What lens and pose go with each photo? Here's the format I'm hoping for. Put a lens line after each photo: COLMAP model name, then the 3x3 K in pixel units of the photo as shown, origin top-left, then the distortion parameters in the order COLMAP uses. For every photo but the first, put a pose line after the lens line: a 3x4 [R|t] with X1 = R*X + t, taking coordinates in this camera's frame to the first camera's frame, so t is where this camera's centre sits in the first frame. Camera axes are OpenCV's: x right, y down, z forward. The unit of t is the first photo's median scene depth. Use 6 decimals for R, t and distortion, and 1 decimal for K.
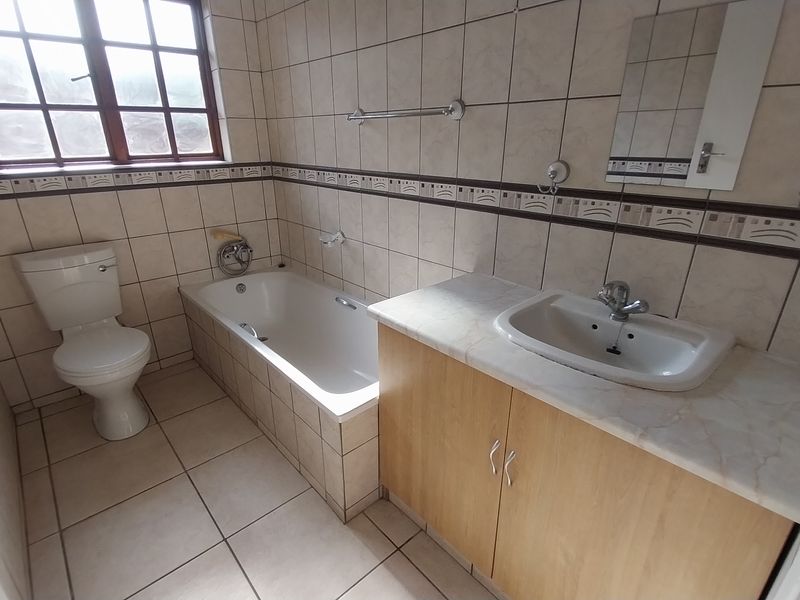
lens RADIAL K [[415.9, 0, 394.3], [0, 415.9, 303.6], [0, 0, 1]] dist [0.000165, -0.000778]
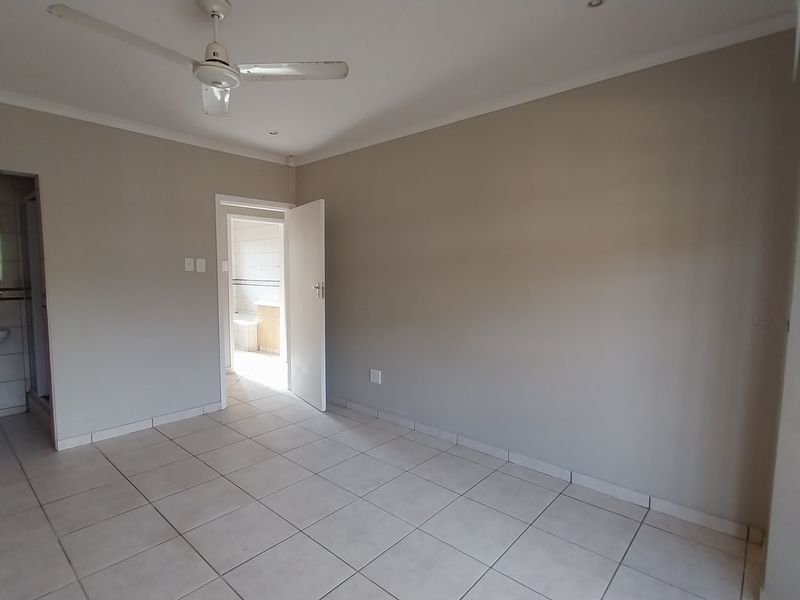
lens RADIAL K [[415.9, 0, 394.3], [0, 415.9, 303.6], [0, 0, 1]] dist [0.000165, -0.000778]
pose [[0.993152, -0.001560, 0.116816, 0.797910], [0.036449, 0.954140, -0.297134, 1.227278], [-0.110995, 0.299357, 0.947663, -3.110558]]
